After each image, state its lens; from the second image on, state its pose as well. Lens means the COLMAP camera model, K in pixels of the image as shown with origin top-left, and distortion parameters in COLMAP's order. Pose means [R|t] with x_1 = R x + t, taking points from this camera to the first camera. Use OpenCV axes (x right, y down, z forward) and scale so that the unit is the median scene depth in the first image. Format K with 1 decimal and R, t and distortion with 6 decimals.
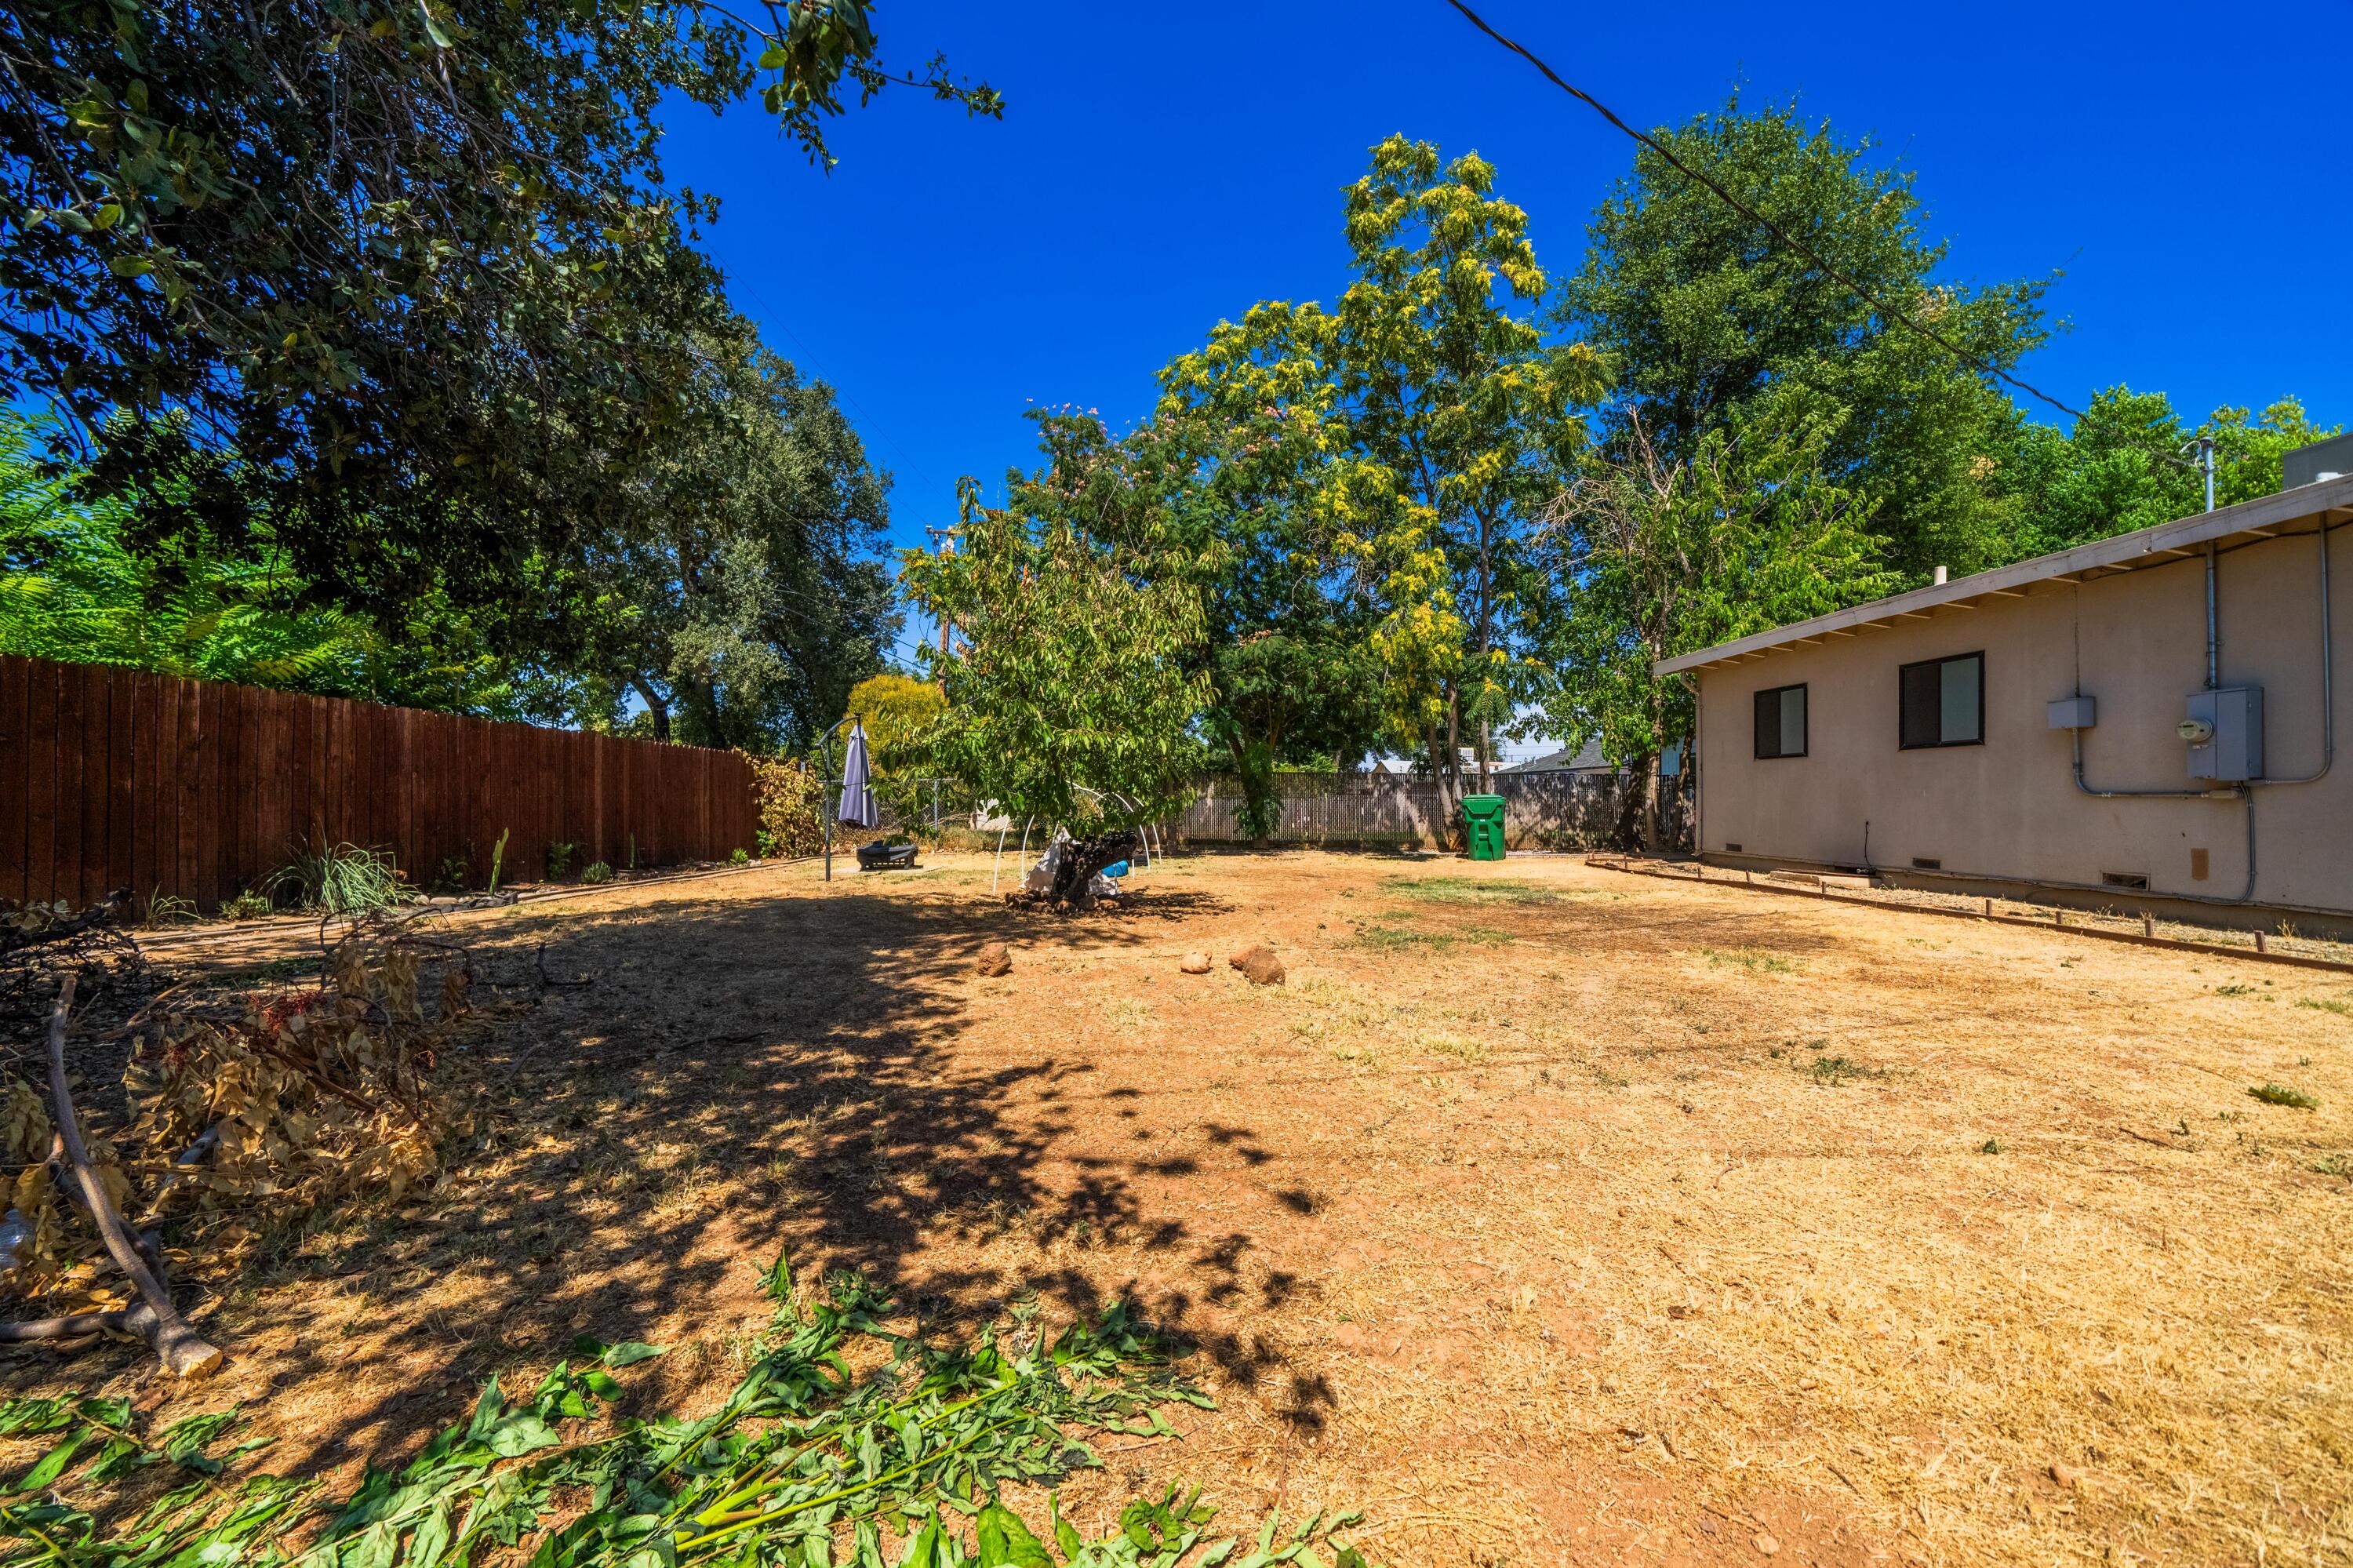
lens RADIAL K [[868.1, 0, 1171.2], [0, 868.1, 788.4], [0, 0, 1]] dist [0.003566, -0.000397]
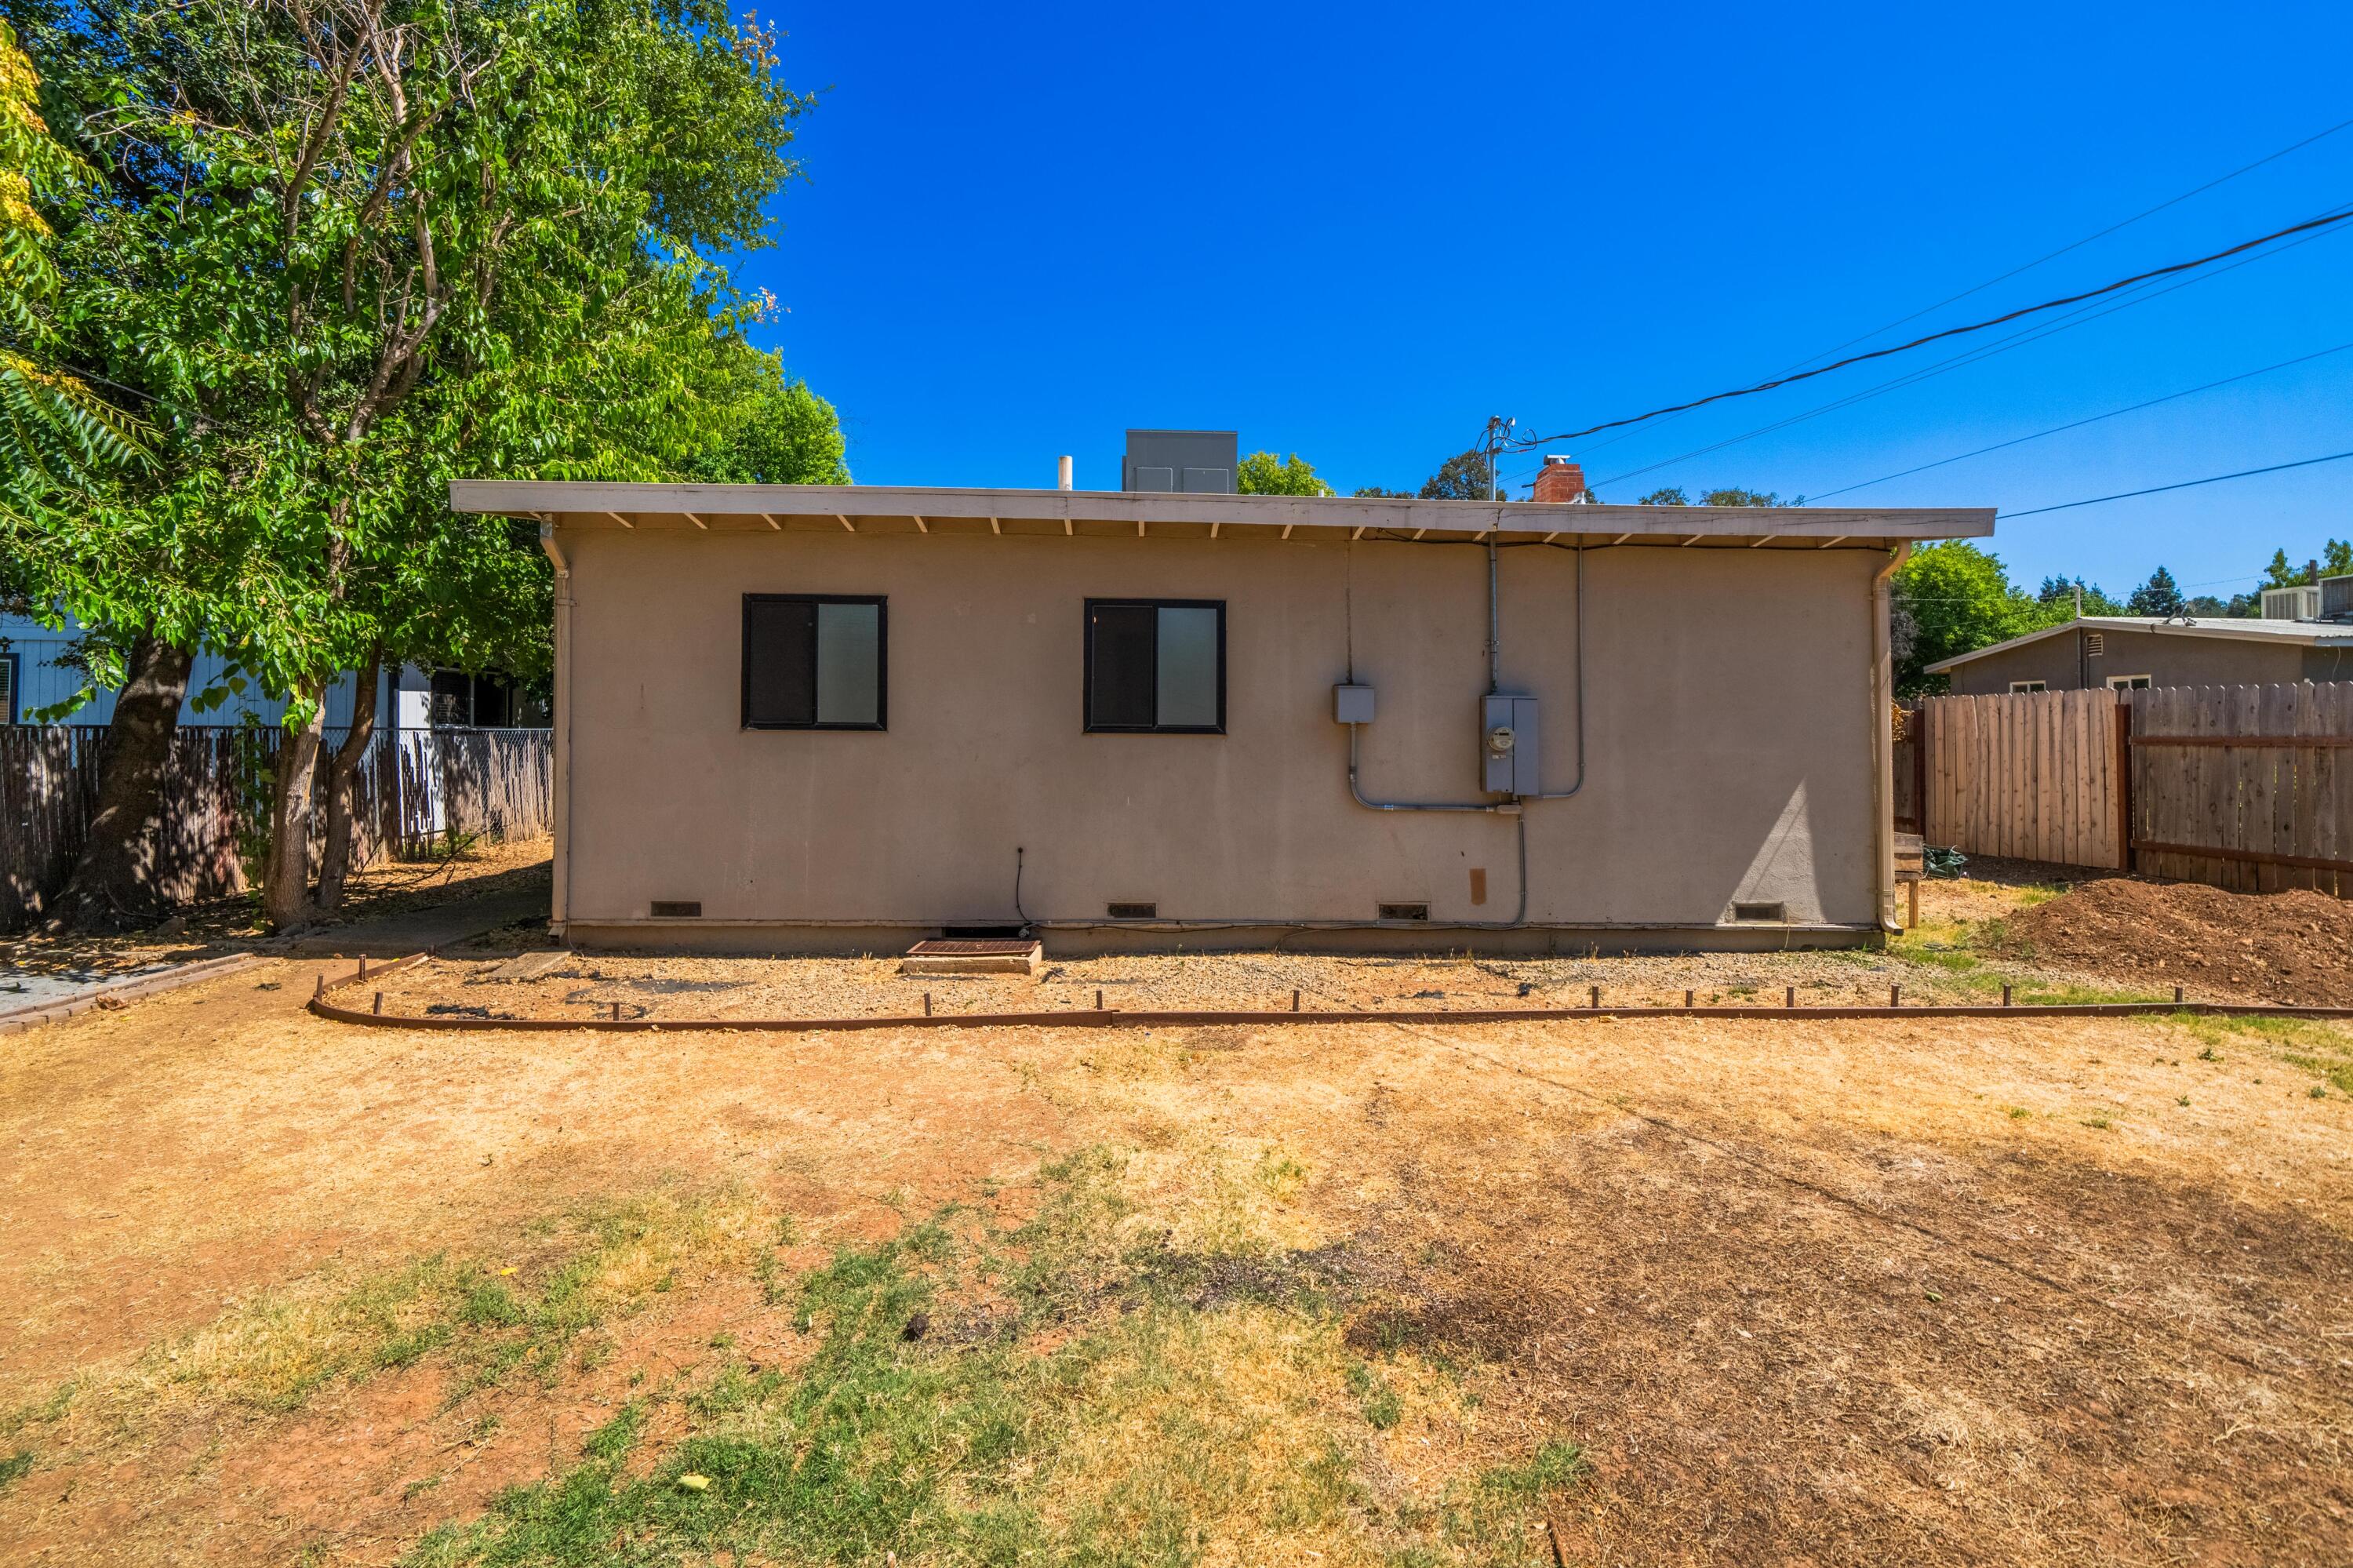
lens RADIAL K [[1022.6, 0, 1190.8], [0, 1022.6, 703.4], [0, 0, 1]] dist [0.000802, 0.000084]
pose [[-0.030683, 0.029616, 0.999090, 0.065632], [-0.023321, 0.999268, -0.030338, -0.031514], [-0.999257, -0.024230, -0.029970, 0.667867]]
